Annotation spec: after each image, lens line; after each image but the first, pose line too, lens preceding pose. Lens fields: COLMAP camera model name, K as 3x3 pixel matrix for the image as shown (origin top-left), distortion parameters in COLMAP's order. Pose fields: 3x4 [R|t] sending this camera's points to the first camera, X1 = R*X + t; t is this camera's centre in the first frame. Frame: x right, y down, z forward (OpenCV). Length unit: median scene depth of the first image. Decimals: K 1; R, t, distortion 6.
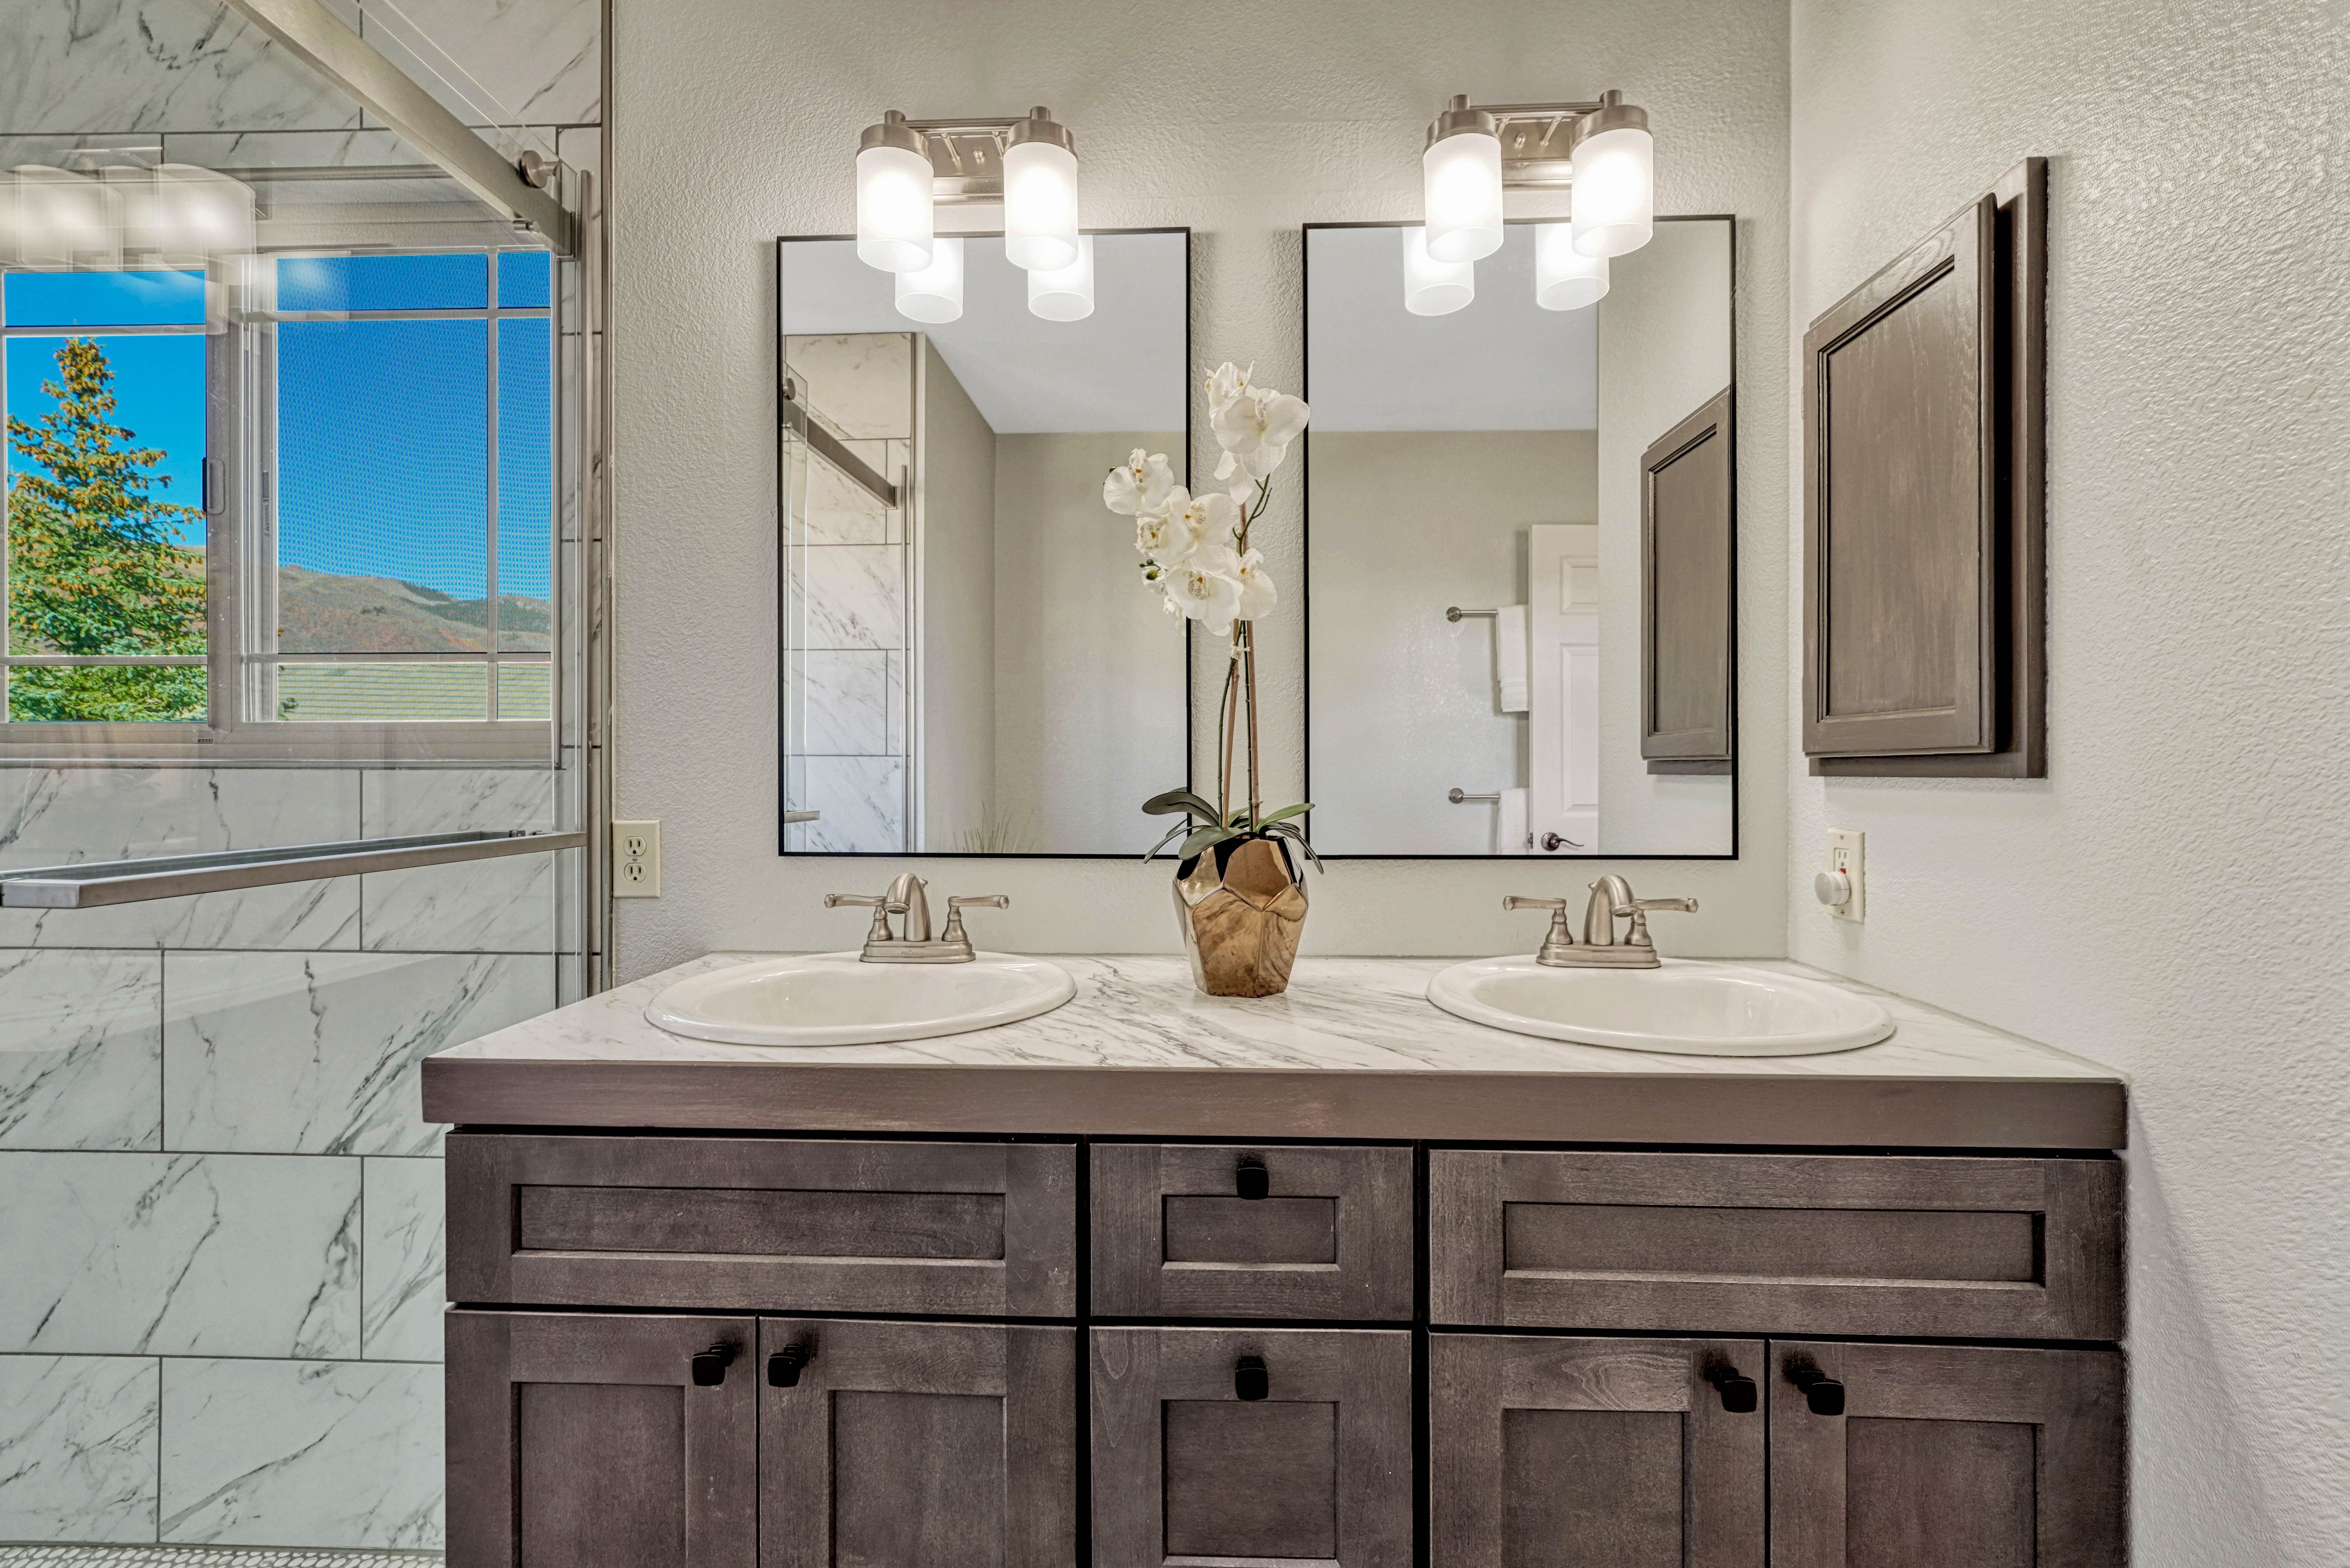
lens RADIAL K [[1068.6, 0, 1197.9], [0, 1068.6, 771.8], [0, 0, 1]] dist [-0.002720, 0.000800]
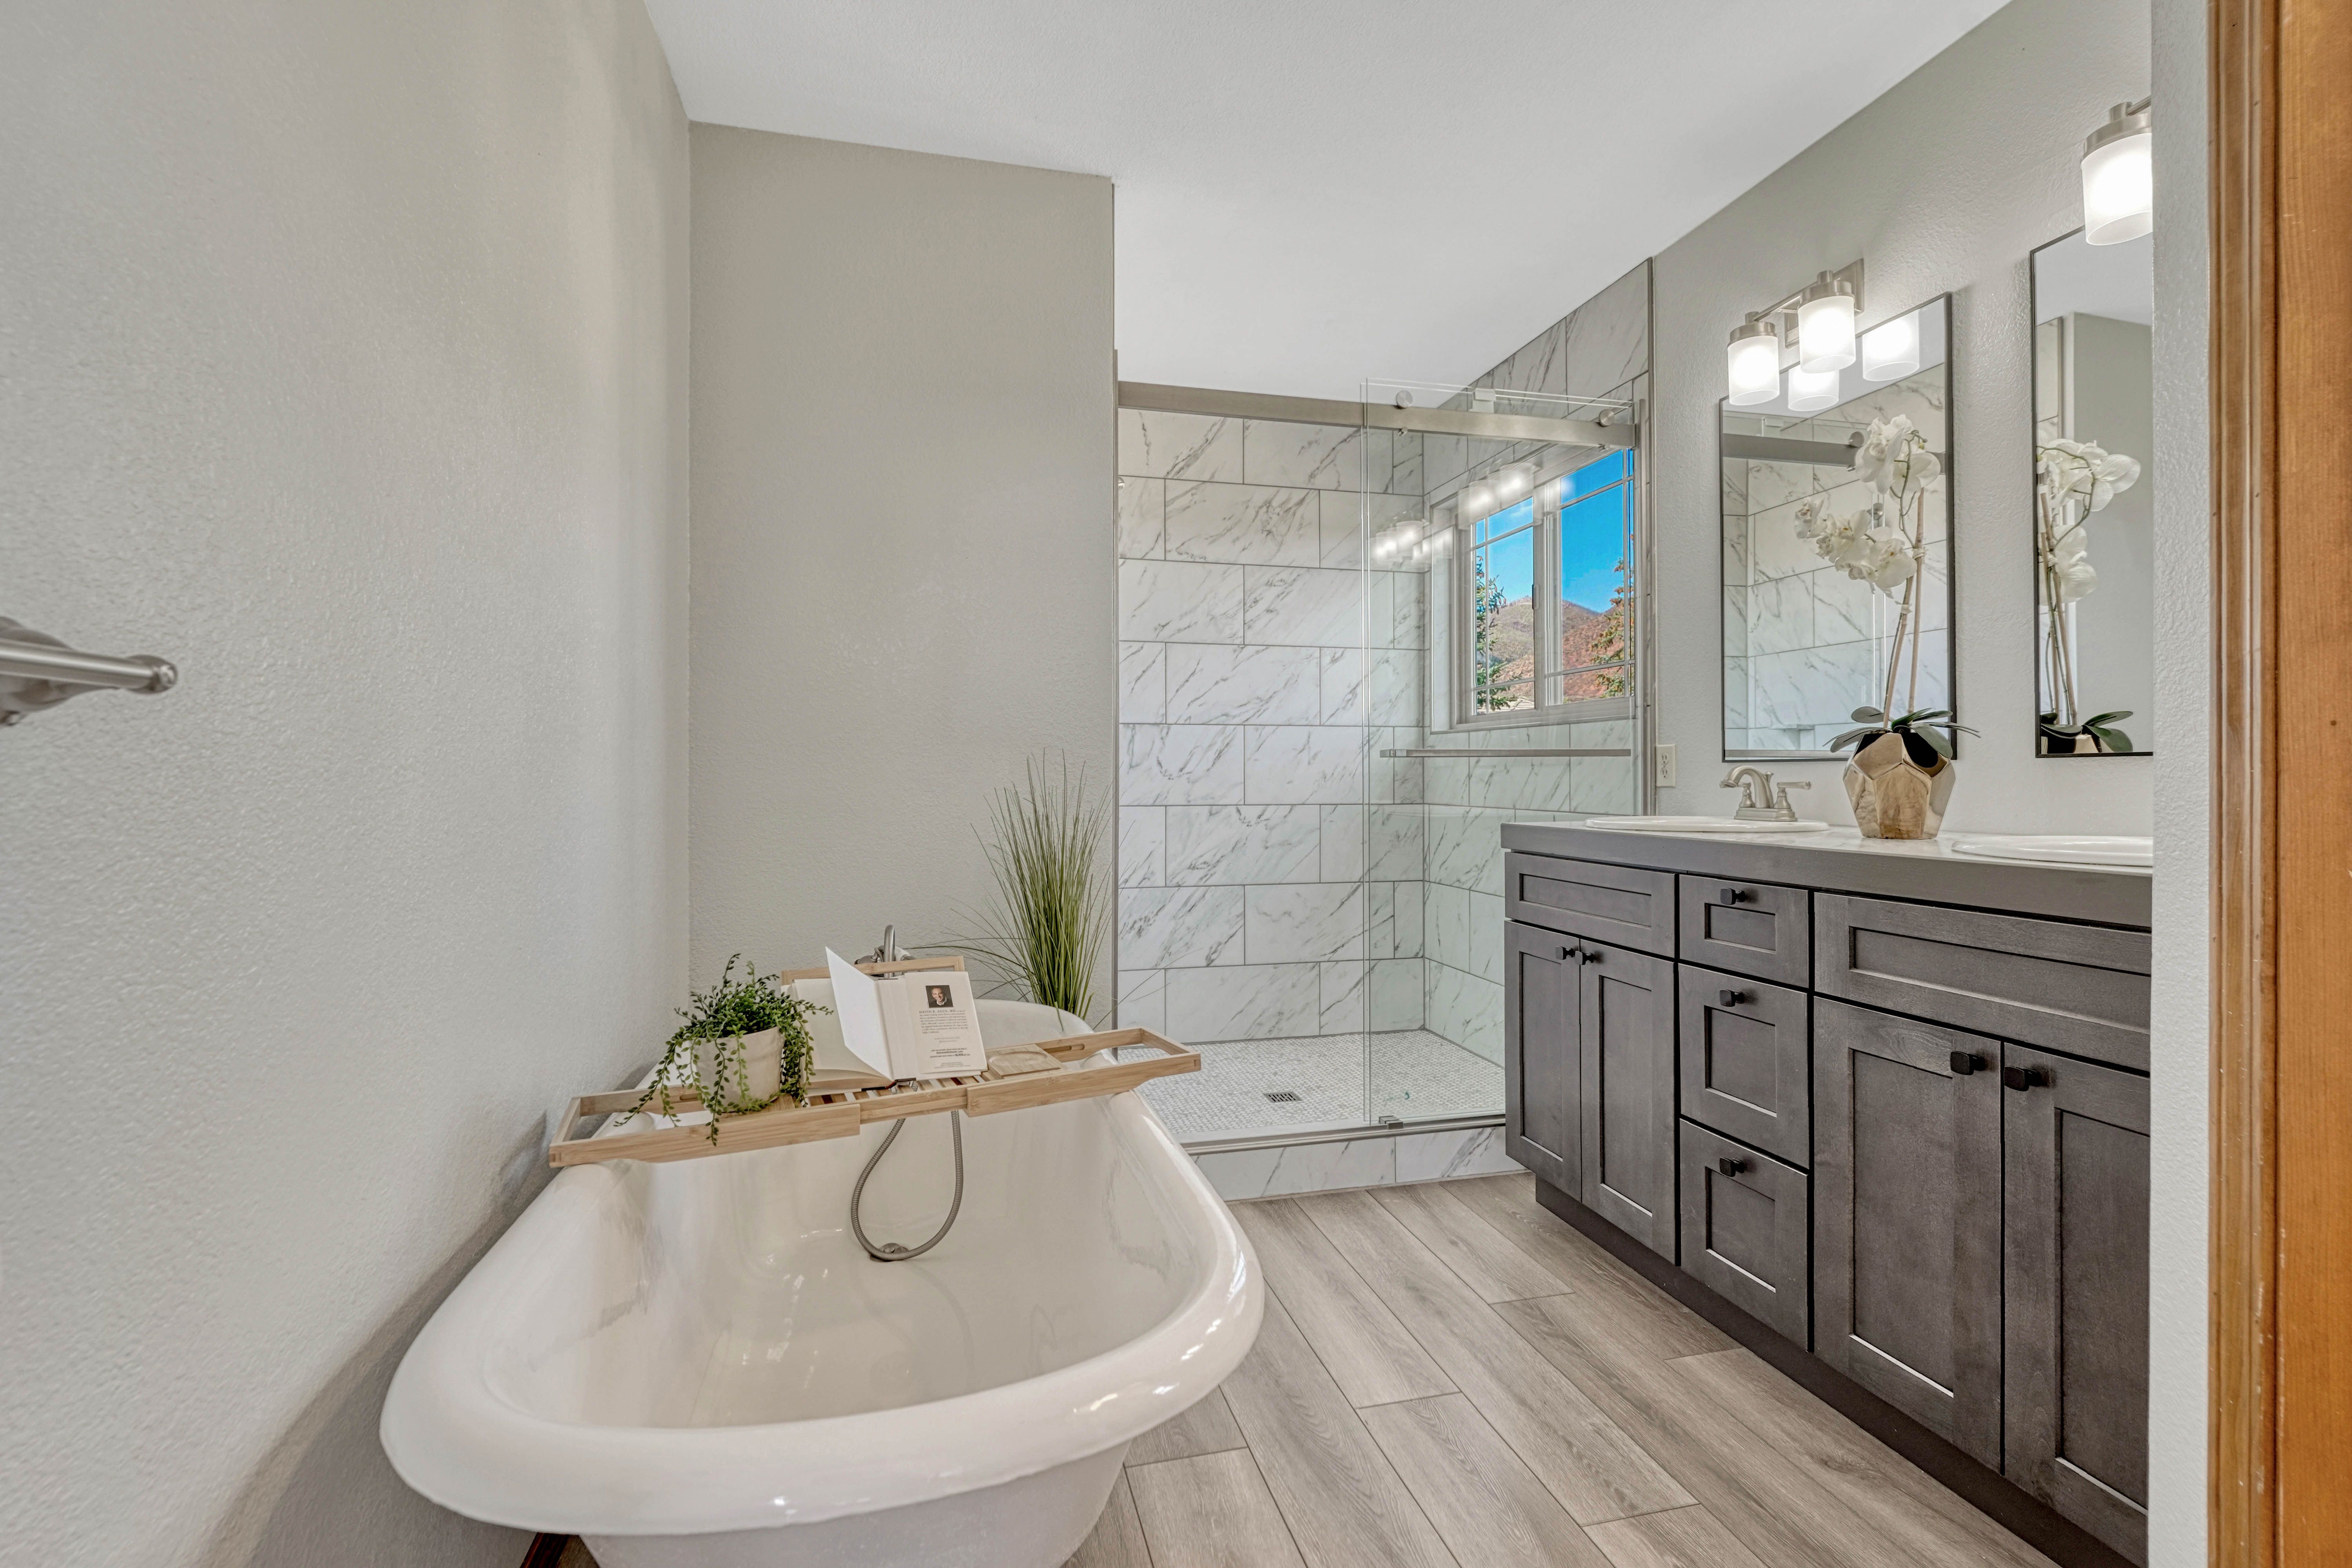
lens RADIAL K [[1069.6, 0, 1161.5], [0, 1069.6, 773.3], [0, 0, 1]] dist [-0.002720, 0.000800]
pose [[0.262914, -0.005119, -0.964806, 1.548976], [0.003330, 0.999985, -0.004398, 0.153644], [0.964814, -0.002056, 0.262927, -0.474694]]
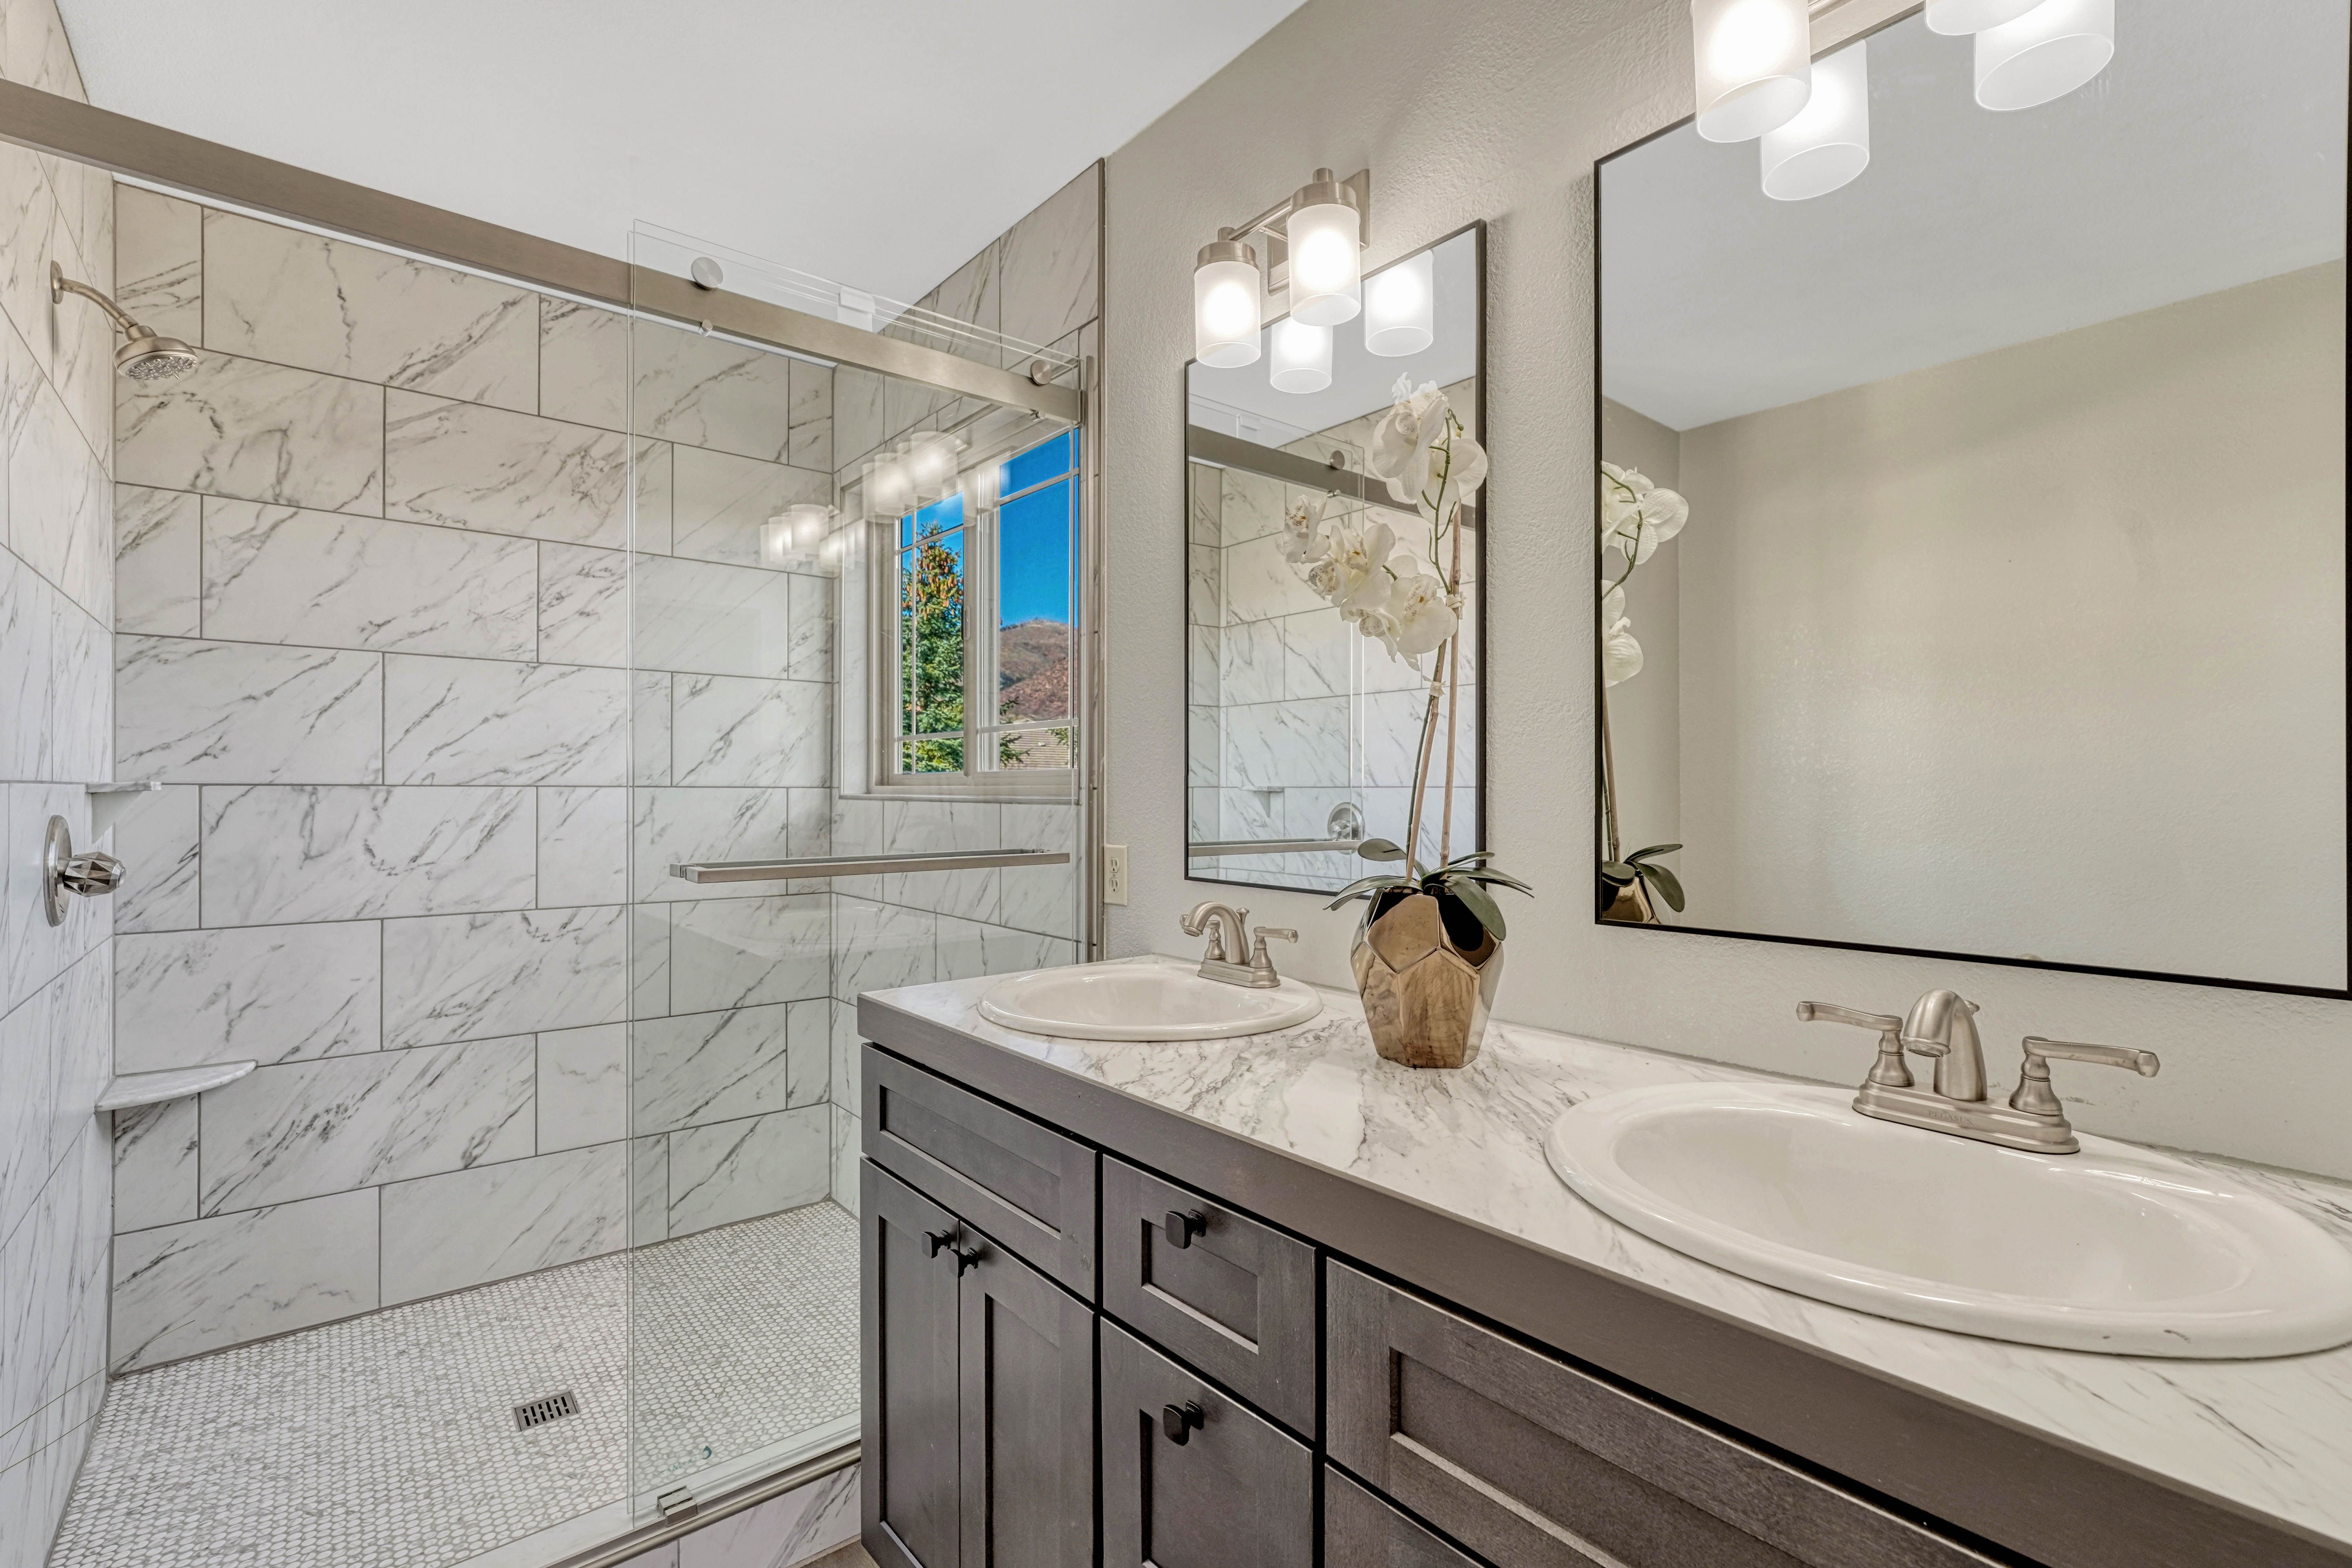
lens RADIAL K [[1069.5, 0, 1172.9], [0, 1069.5, 789.7], [0, 0, 1]] dist [-0.002720, 0.000800]
pose [[0.661775, 0.000026, -0.749703, 0.756002], [-0.001447, 0.999998, -0.001243, -0.030876], [0.749701, 0.001907, 0.661773, 0.299747]]
